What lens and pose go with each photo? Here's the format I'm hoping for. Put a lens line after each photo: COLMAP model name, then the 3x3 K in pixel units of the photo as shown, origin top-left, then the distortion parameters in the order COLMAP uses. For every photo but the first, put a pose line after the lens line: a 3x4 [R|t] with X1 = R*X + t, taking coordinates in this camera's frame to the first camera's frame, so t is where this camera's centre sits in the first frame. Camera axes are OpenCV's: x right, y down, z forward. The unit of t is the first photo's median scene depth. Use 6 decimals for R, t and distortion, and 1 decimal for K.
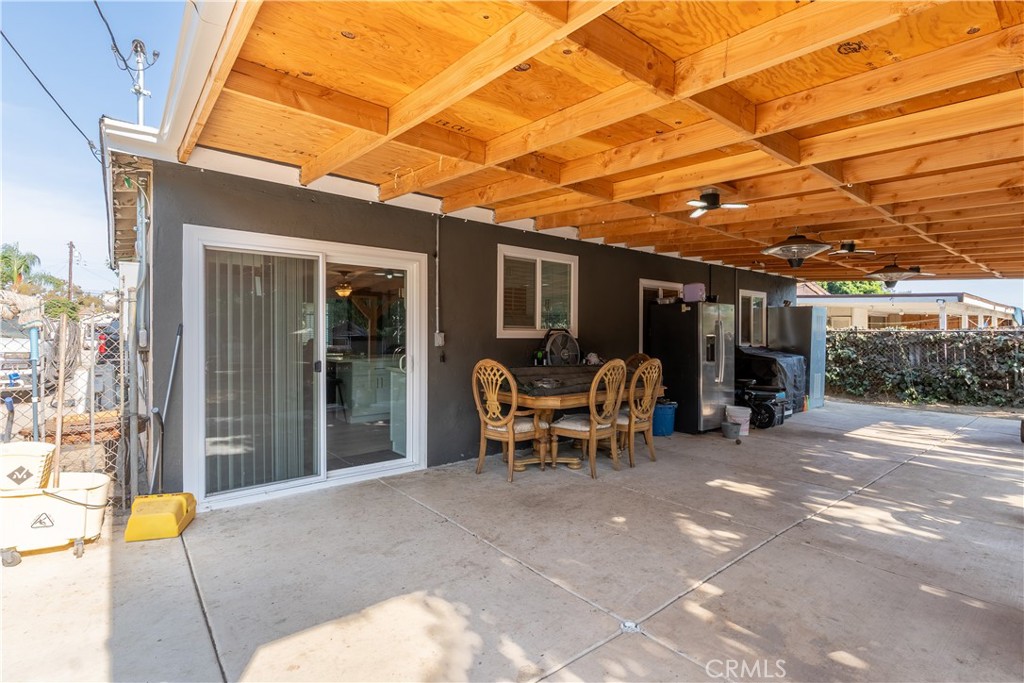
lens RADIAL K [[482.7, 0, 509.2], [0, 482.7, 338.5], [0, 0, 1]] dist [0.002405, 0.000335]
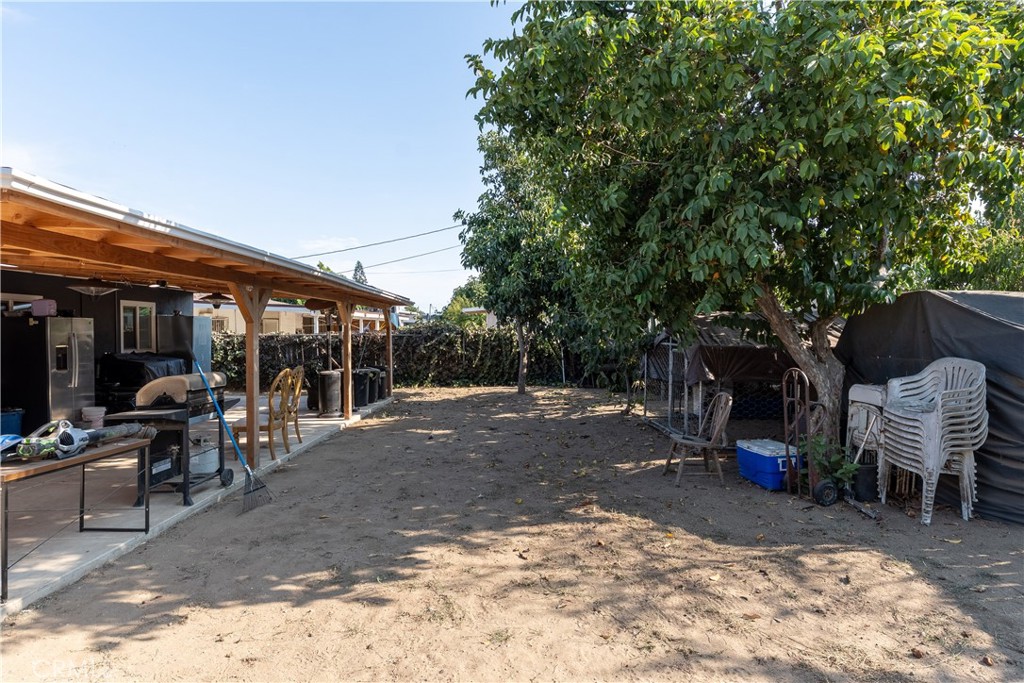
lens RADIAL K [[572.0, 0, 510.9], [0, 572.0, 339.1], [0, 0, 1]] dist [0.004042, 0.002985]
pose [[0.628195, -0.015694, 0.777898, 0.051209], [0.007655, 0.999873, 0.013991, -0.049634], [-0.778019, -0.002834, 0.628235, -0.955695]]
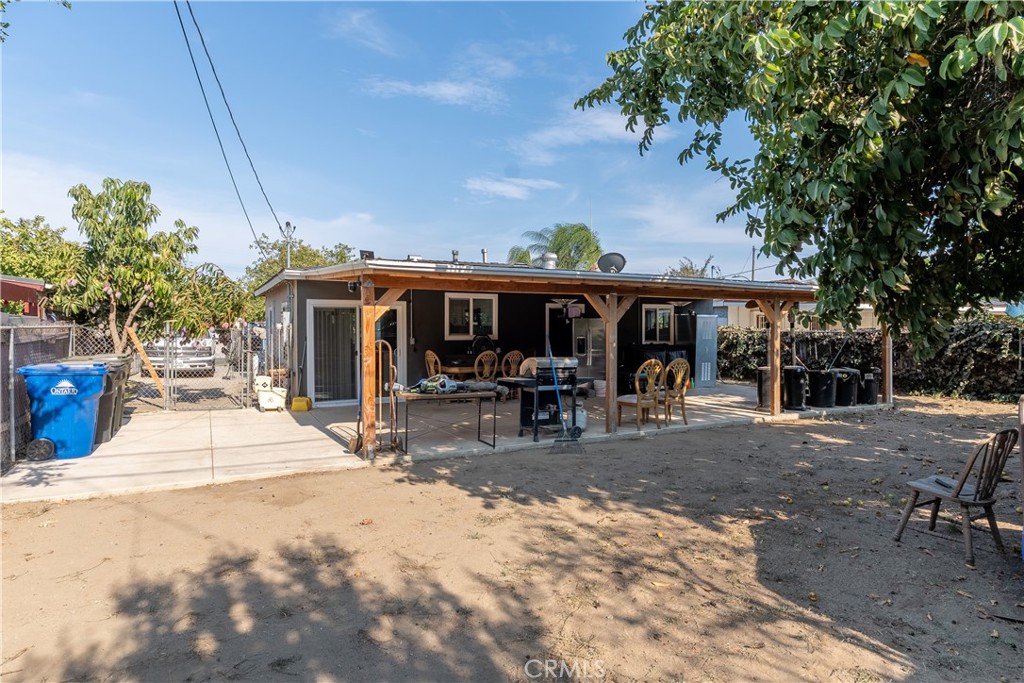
lens RADIAL K [[572.0, 0, 509.5], [0, 572.0, 338.4], [0, 0, 1]] dist [0.004042, 0.002985]
pose [[0.981846, 0.000241, -0.189682, 0.804702], [0.002741, 0.999877, 0.015457, -0.052139], [0.189662, -0.015696, 0.981724, -1.485476]]
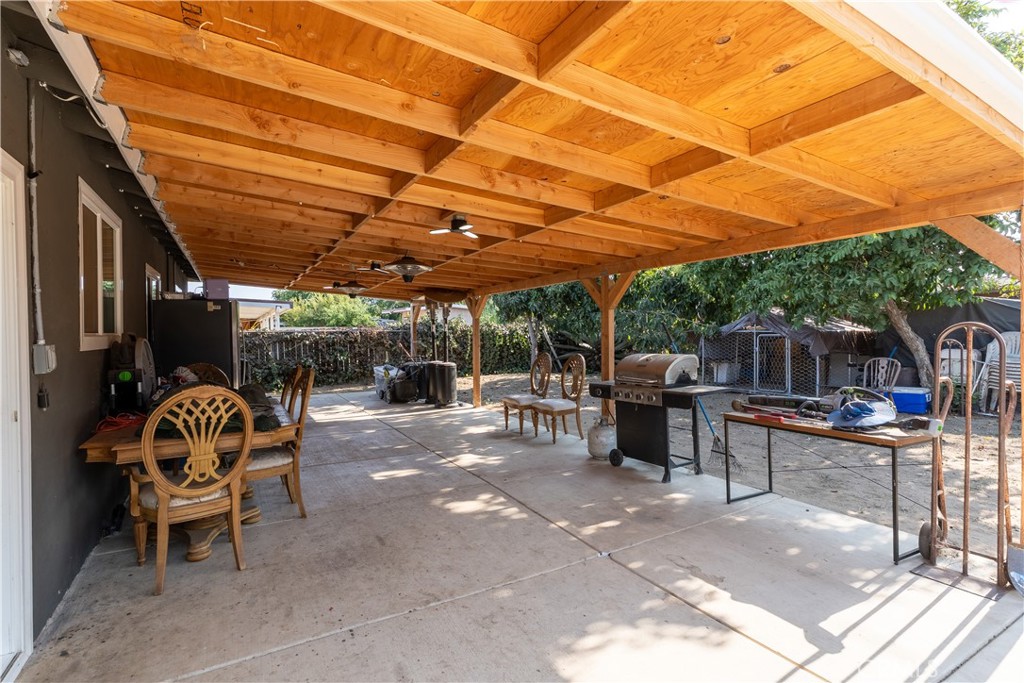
lens RADIAL K [[482.7, 0, 513.2], [0, 482.7, 339.1], [0, 0, 1]] dist [0.002405, 0.000335]
pose [[0.156599, -0.018405, 0.987491, -0.567582], [0.013199, 0.999776, 0.016541, -0.019545], [-0.987574, 0.010444, 0.156806, 0.522282]]
